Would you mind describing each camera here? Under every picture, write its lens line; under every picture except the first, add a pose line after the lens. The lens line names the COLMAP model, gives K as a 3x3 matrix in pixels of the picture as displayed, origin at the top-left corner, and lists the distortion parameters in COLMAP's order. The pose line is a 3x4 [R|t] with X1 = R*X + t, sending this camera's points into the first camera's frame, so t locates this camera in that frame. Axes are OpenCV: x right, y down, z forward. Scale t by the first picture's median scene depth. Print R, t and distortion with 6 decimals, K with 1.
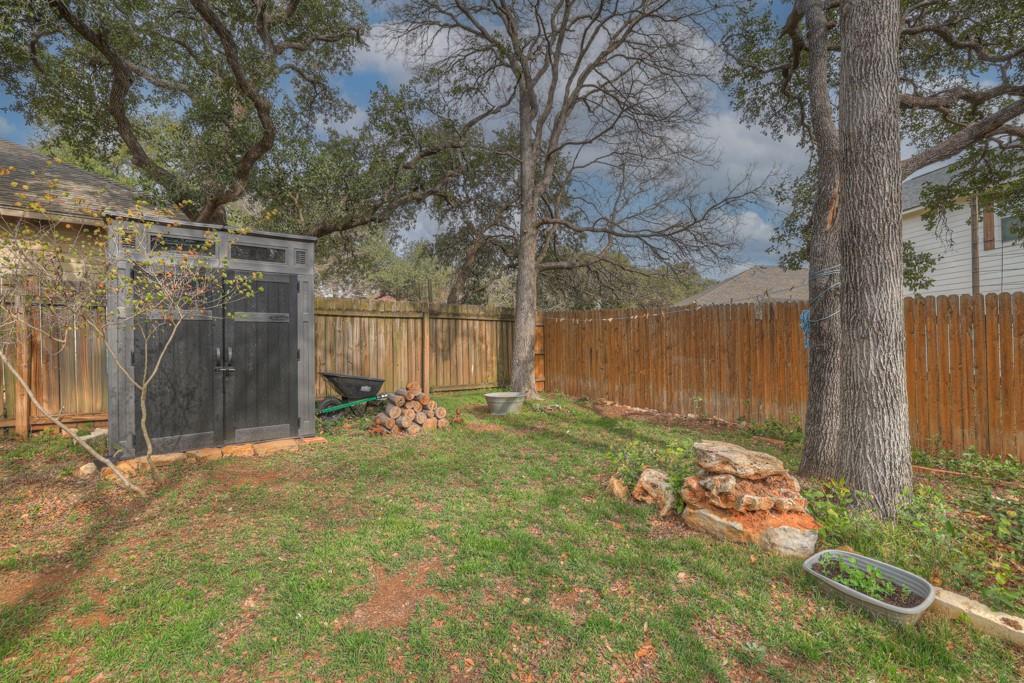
lens RADIAL K [[439.1, 0, 504.1], [0, 439.1, 336.6], [0, 0, 1]] dist [-0.045280, 0.018104]
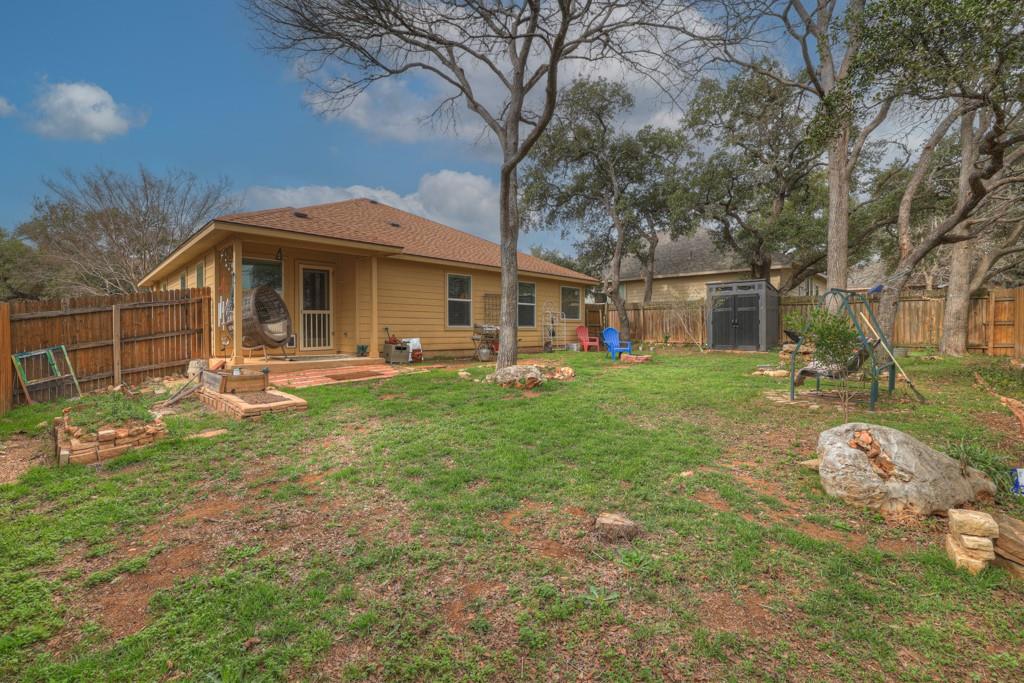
lens RADIAL K [[439.1, 0, 504.1], [0, 439.1, 336.6], [0, 0, 1]] dist [-0.045280, 0.018104]
pose [[0.119338, 0.020963, -0.992632, 1.331443], [0.021287, 0.999493, 0.023667, 0.021179], [0.992625, -0.023955, 0.118831, -0.655425]]
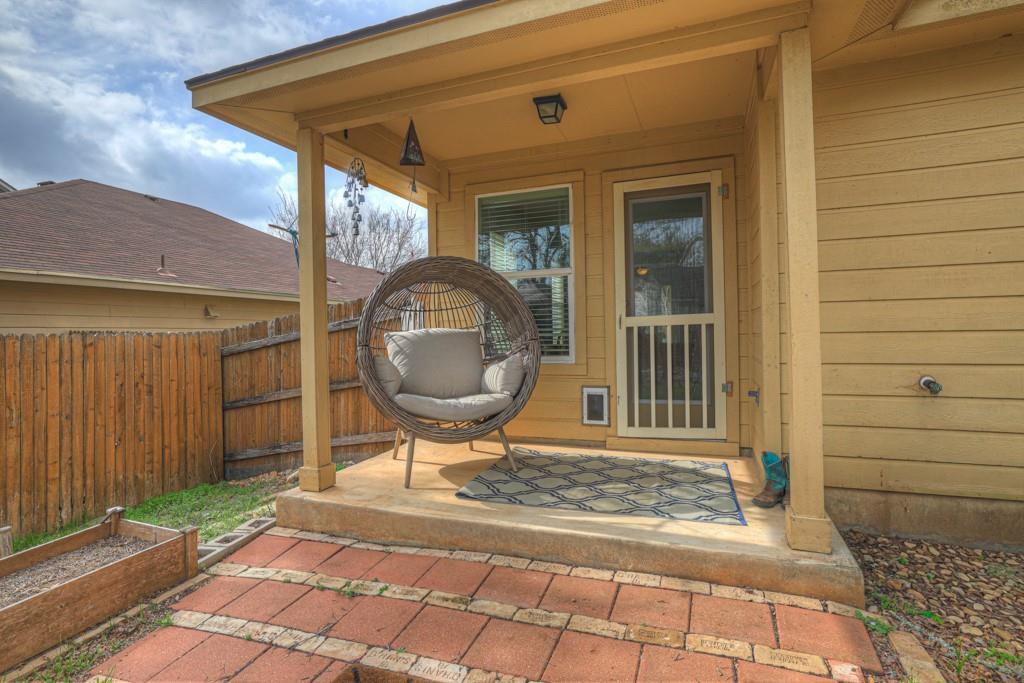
lens RADIAL K [[512.9, 0, 506.7], [0, 512.9, 336.8], [0, 0, 1]] dist [-0.016583, 0.000318]
pose [[-0.855581, 0.023001, -0.517157, 0.340502], [0.034310, 0.999335, -0.012317, -0.017601], [0.516530, -0.028282, -0.855802, -0.714303]]
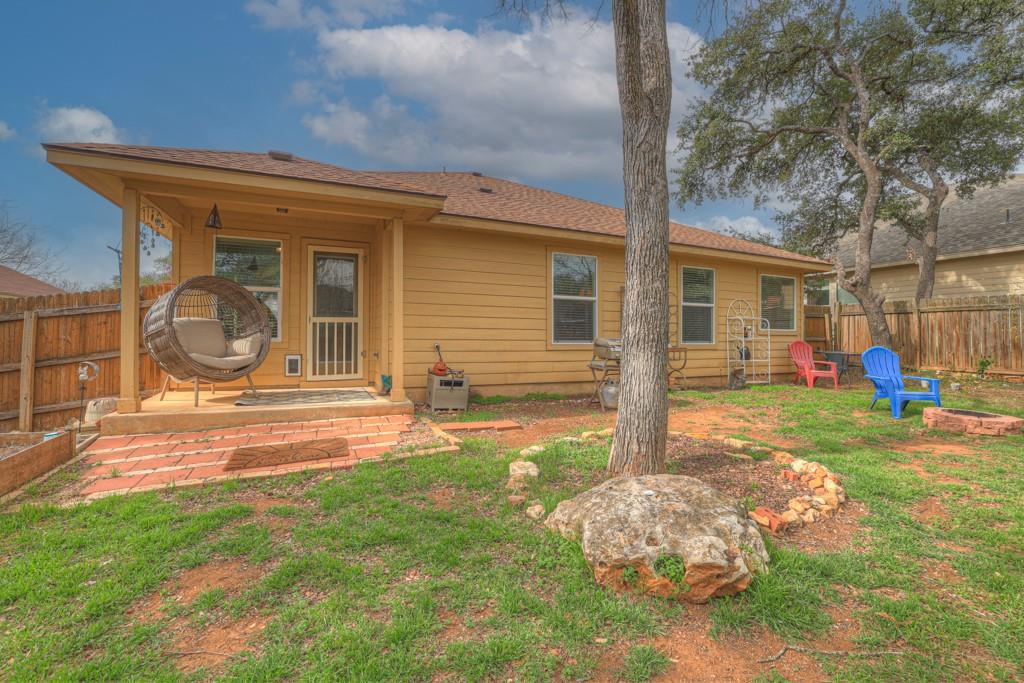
lens RADIAL K [[439.1, 0, 504.1], [0, 439.1, 336.6], [0, 0, 1]] dist [-0.045280, 0.018104]
pose [[-0.249627, 0.000140, -0.968342, 0.679481], [0.015671, 0.999870, -0.003895, 0.006327], [0.968215, -0.016147, -0.249597, -0.537194]]
